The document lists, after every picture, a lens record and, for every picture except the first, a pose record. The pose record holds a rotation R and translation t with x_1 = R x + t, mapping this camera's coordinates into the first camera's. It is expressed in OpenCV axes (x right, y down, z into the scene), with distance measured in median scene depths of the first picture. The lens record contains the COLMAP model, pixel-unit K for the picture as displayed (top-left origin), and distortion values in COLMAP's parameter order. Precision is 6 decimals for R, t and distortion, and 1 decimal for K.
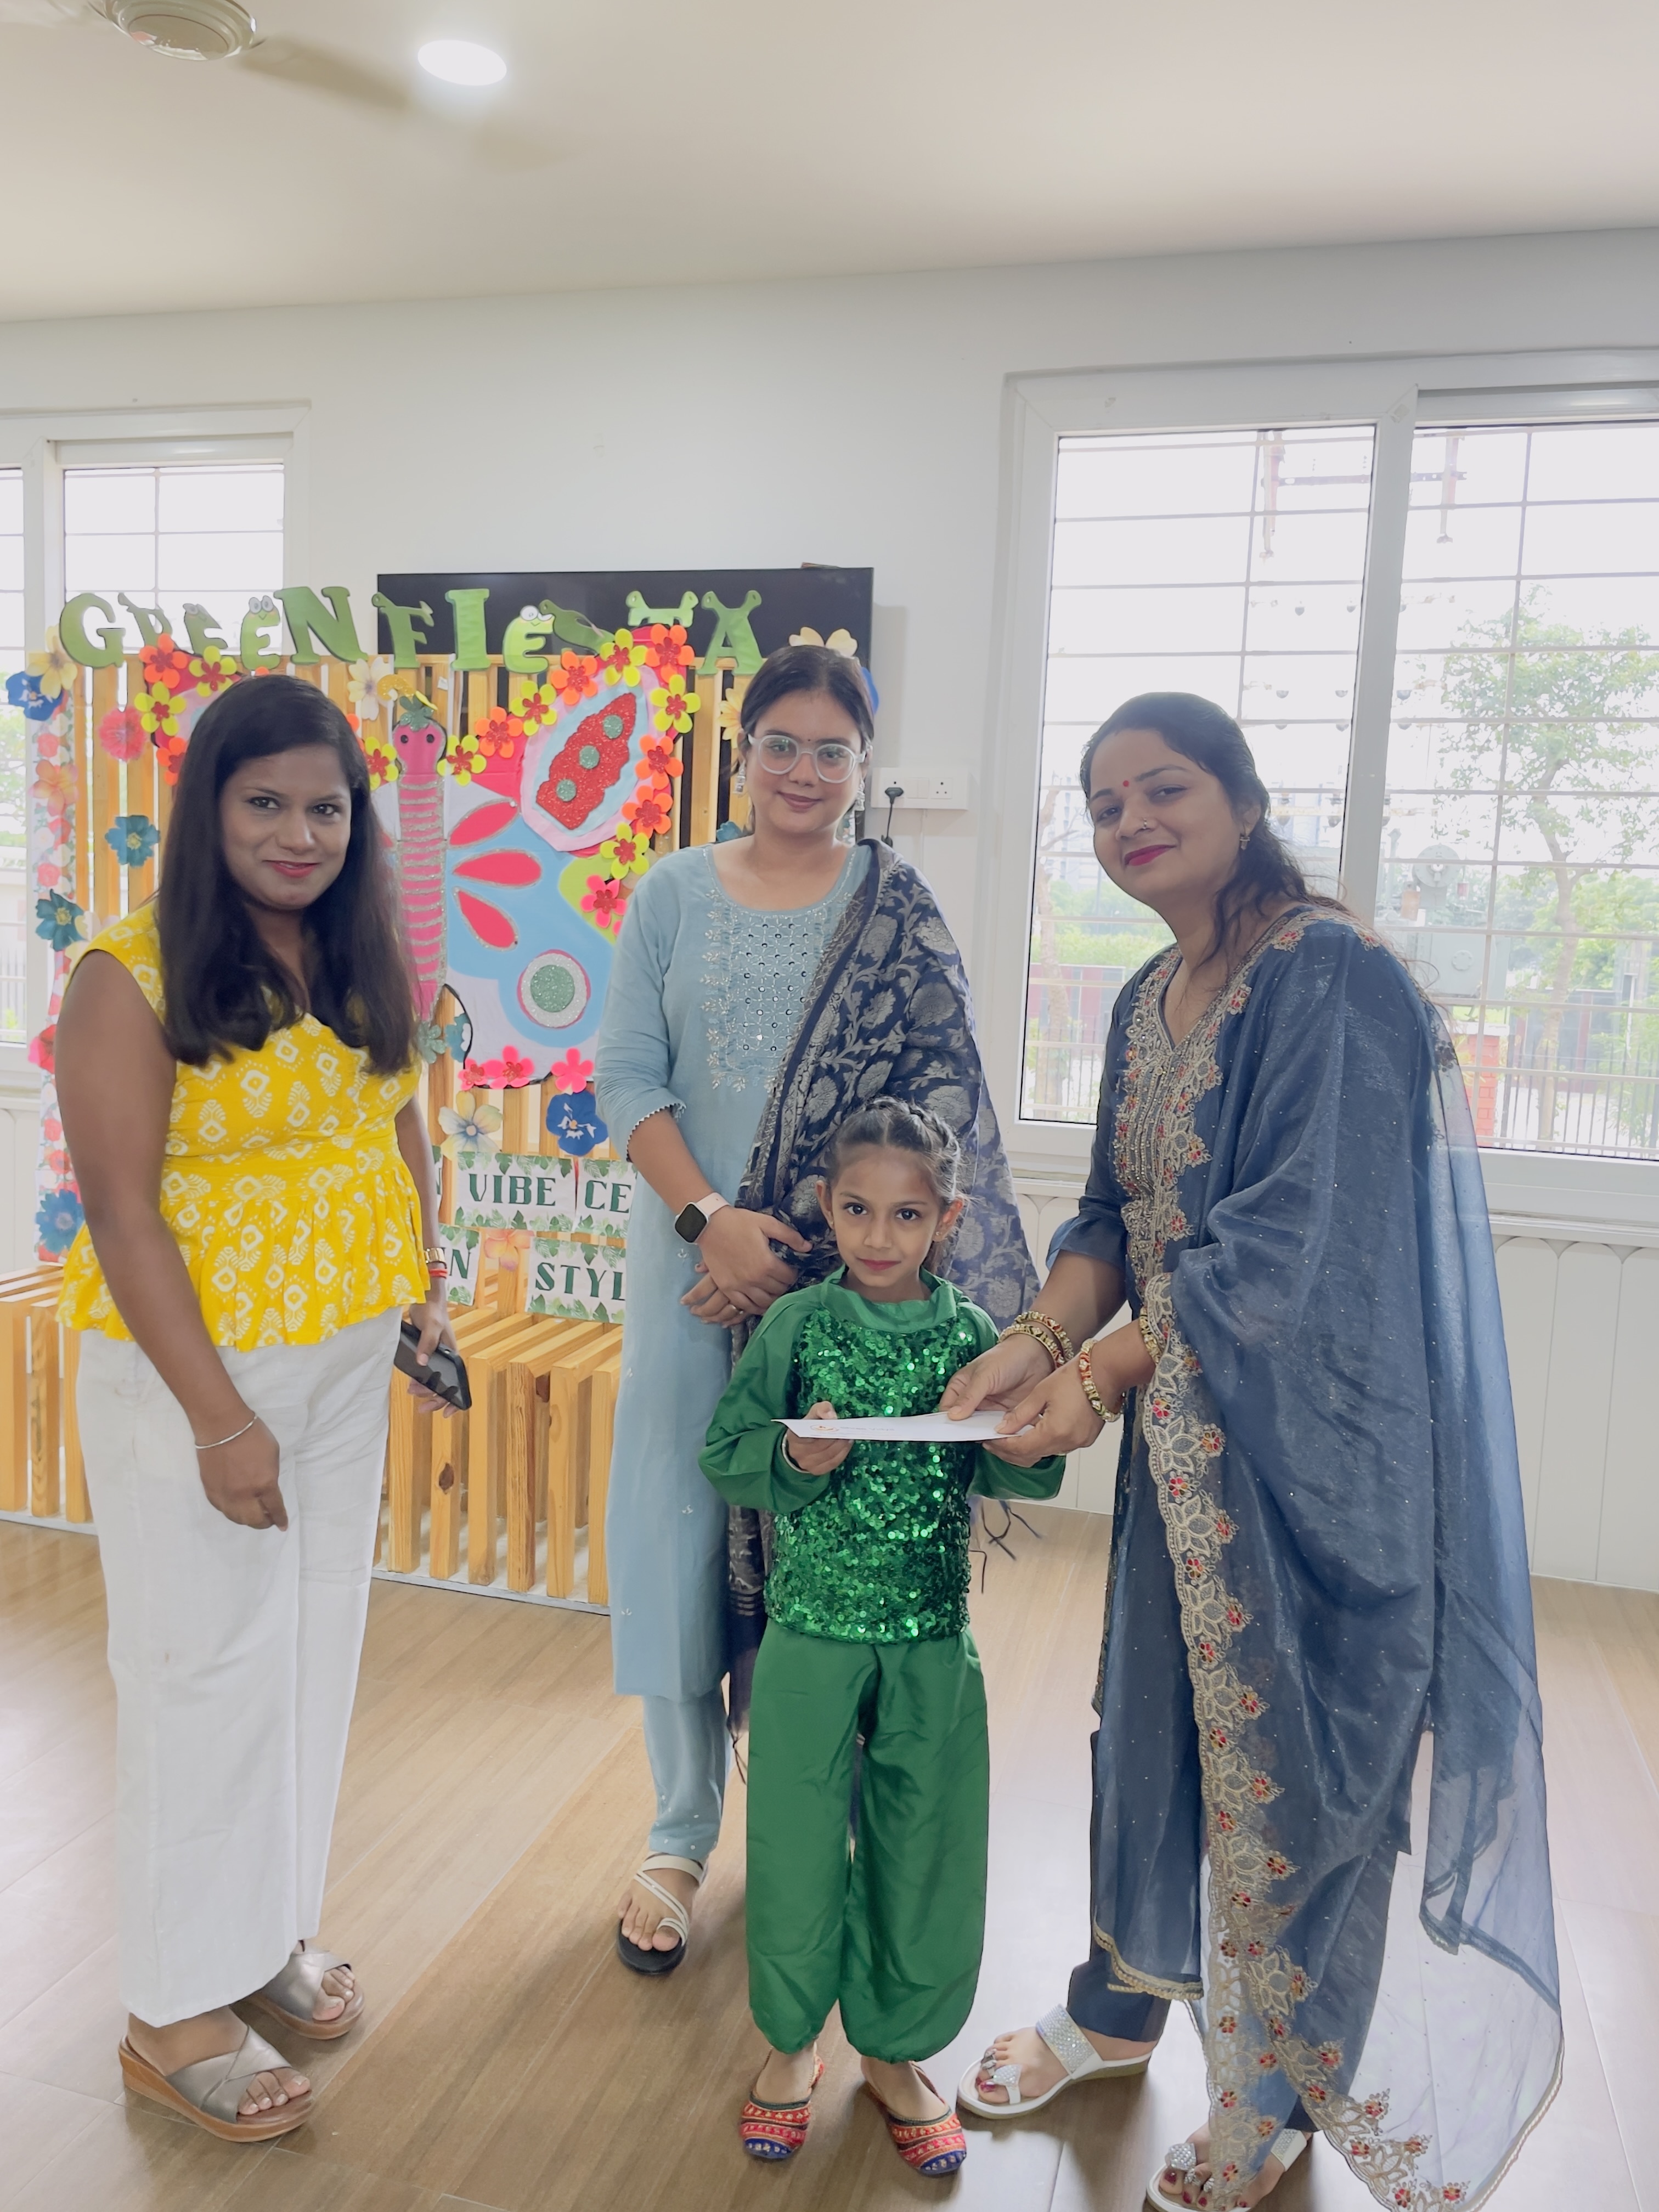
lens RADIAL K [[1694.2, 0, 828.3], [0, 1694.2, 1089.6], [0, 0, 1]] dist [0.091466, -0.119520]
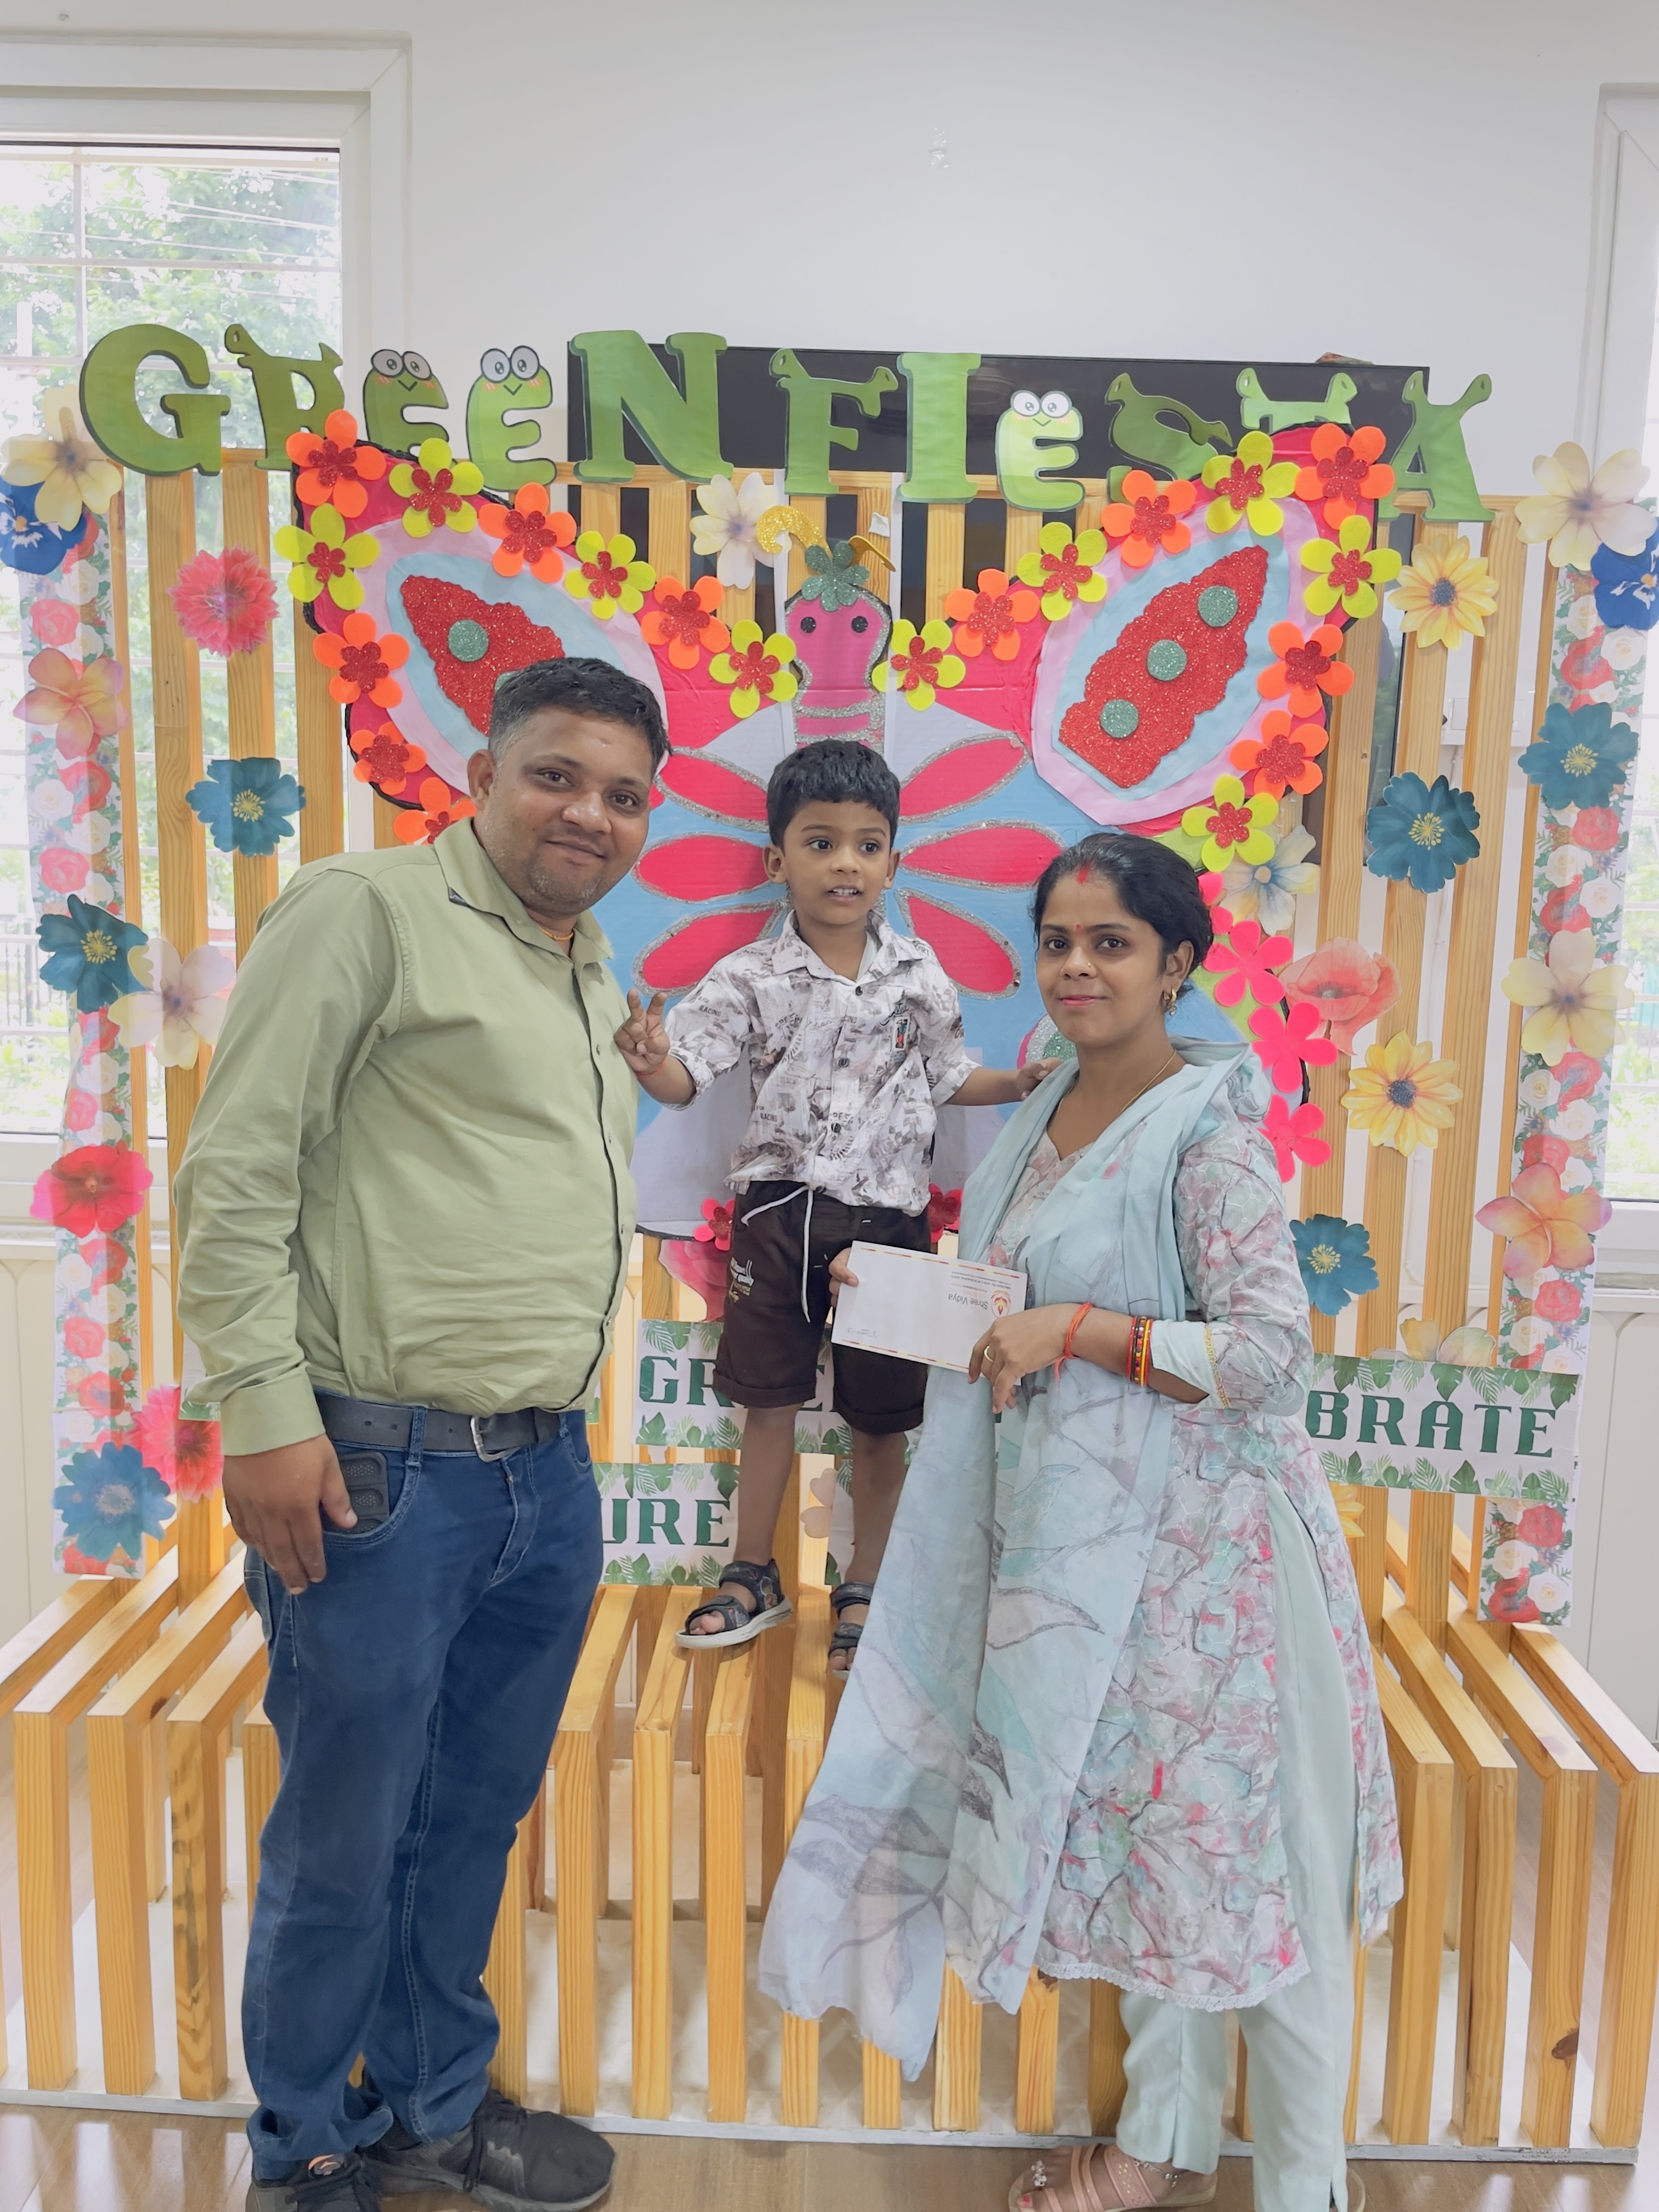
lens RADIAL K [[1694.2, 0, 839.6], [0, 1694.2, 1094.9], [0, 0, 1]] dist [0.091466, -0.119520]
pose [[0.963934, -0.048123, 0.261754, -0.394590], [0.034239, 0.997767, 0.057350, -0.083822], [-0.263930, -0.046320, 0.963429, 0.455589]]
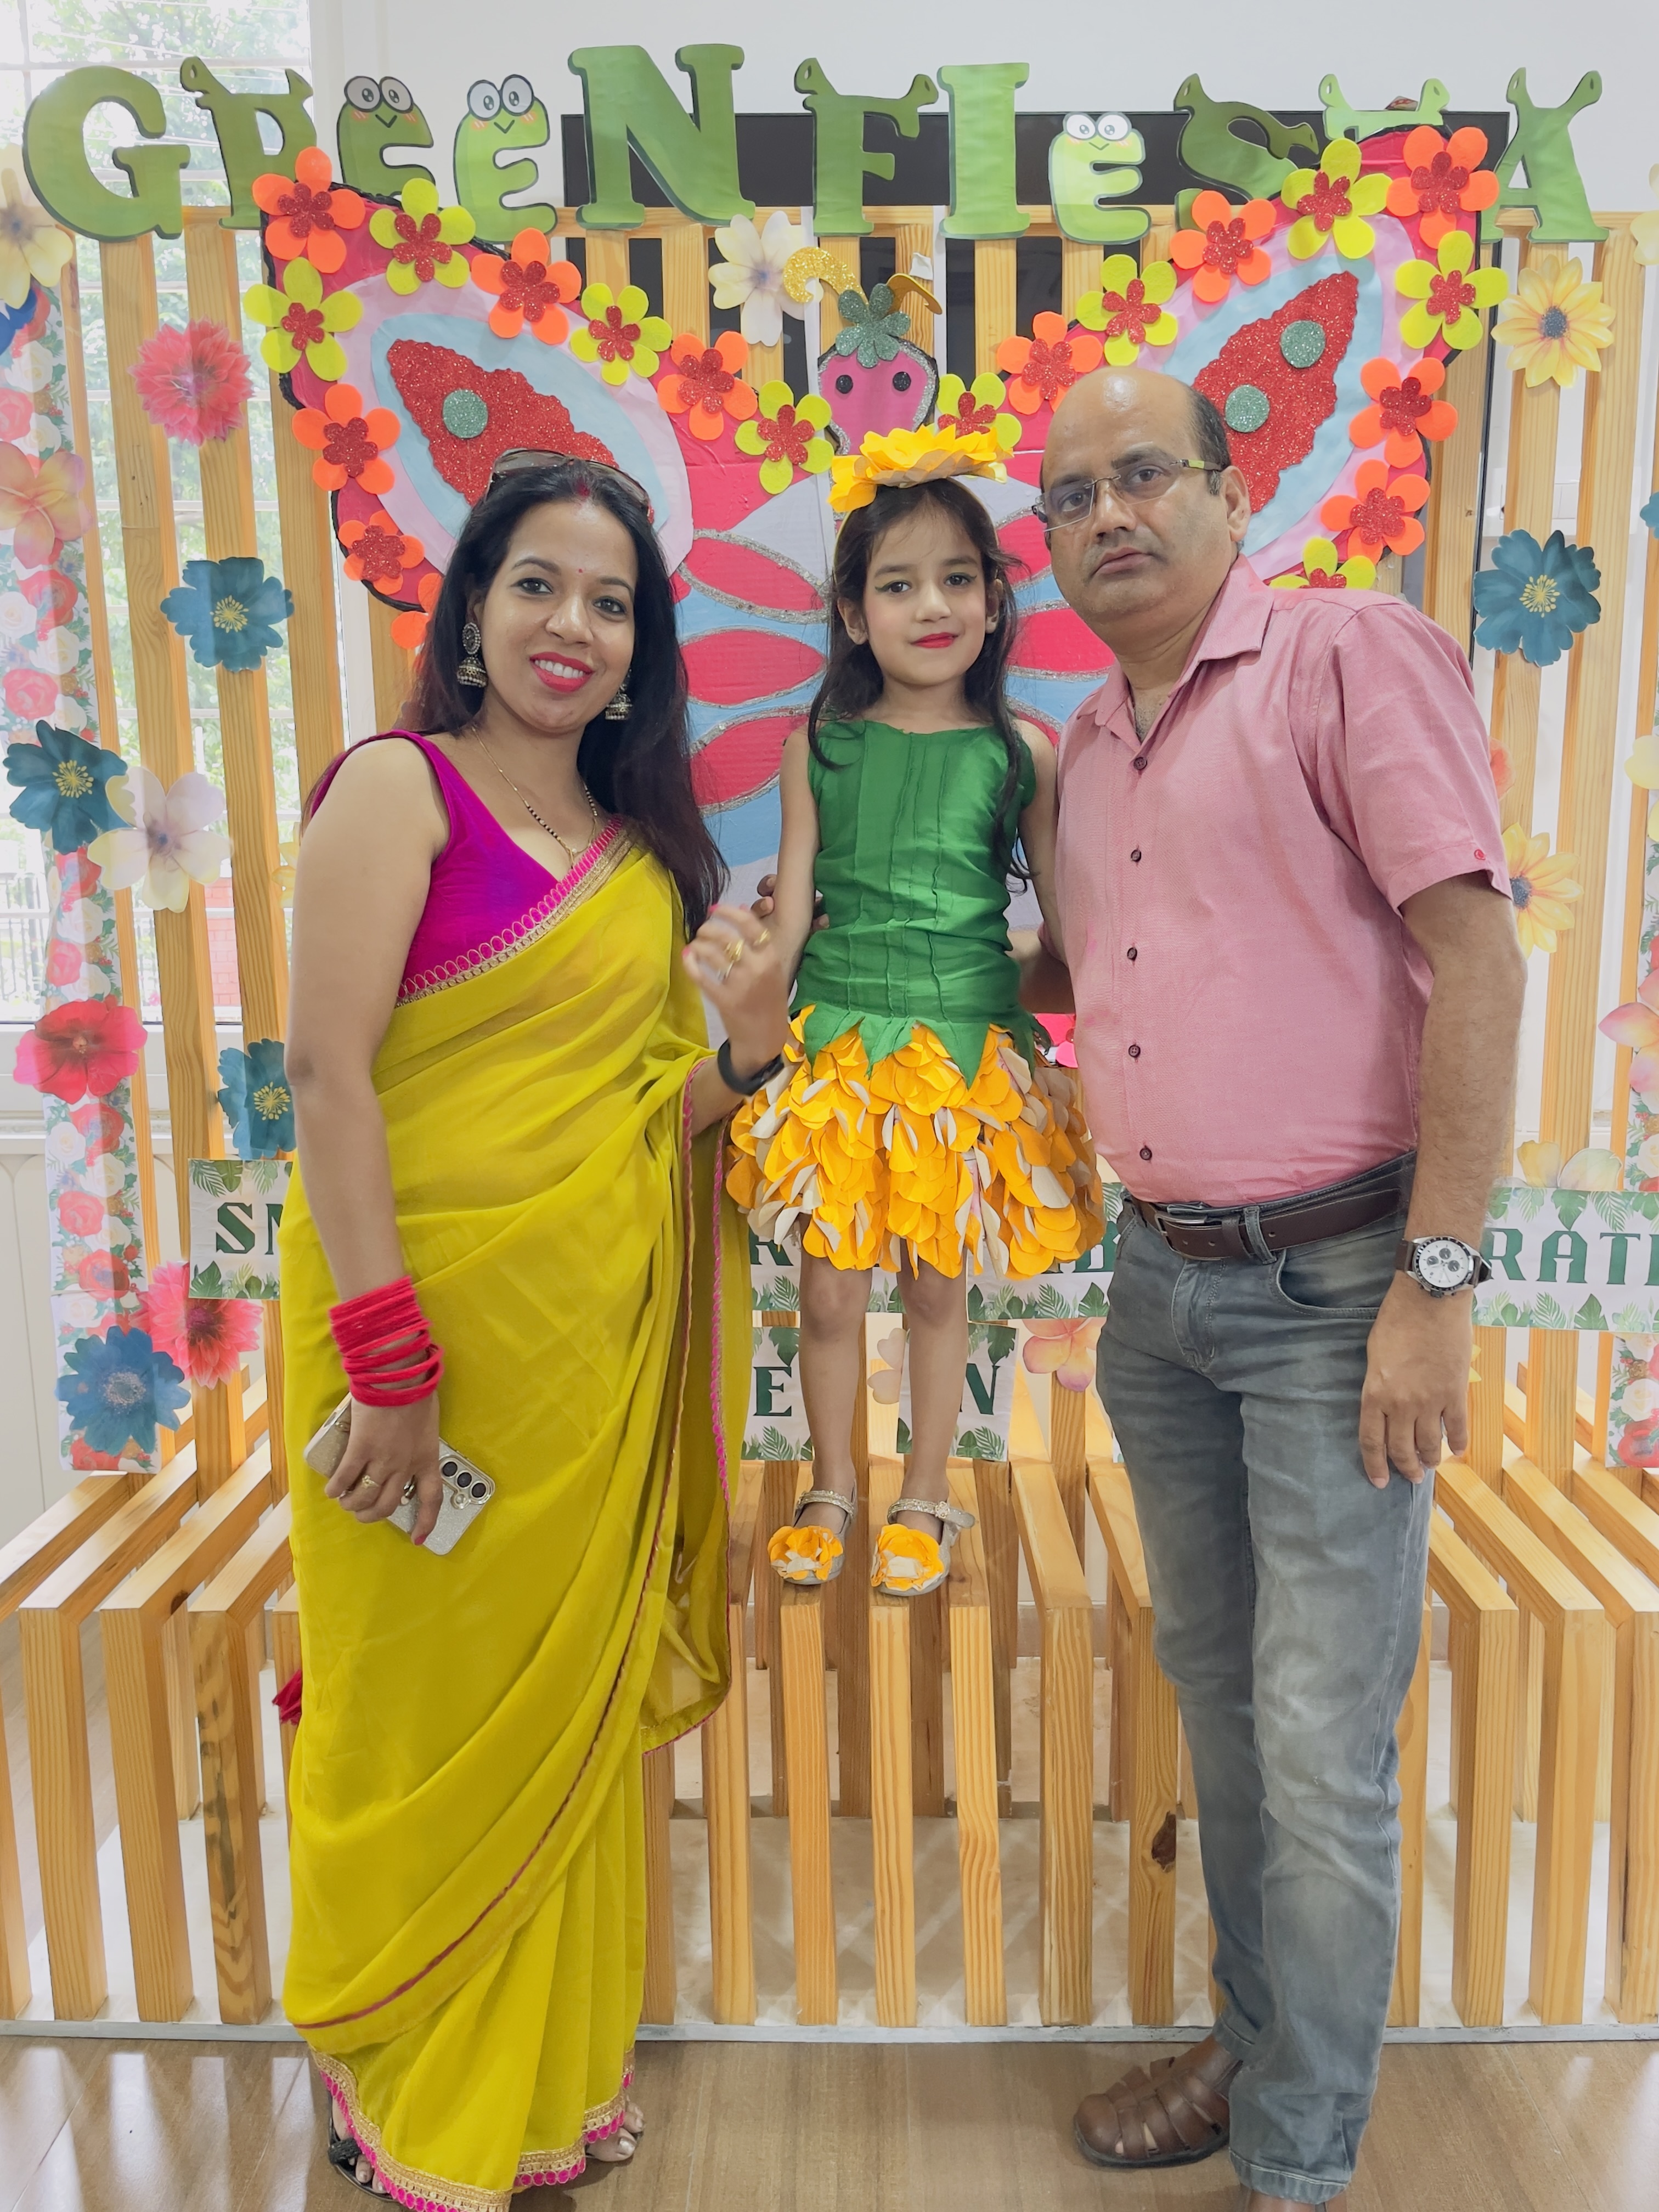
lens RADIAL K [[1694.2, 0, 852.9], [0, 1694.2, 1093.6], [0, 0, 1]] dist [0.091466, -0.119520]
pose [[0.961764, -0.090205, 0.258598, -0.396973], [0.069815, 0.993759, 0.086995, -0.042708], [-0.264832, -0.065615, 0.962060, 0.507096]]
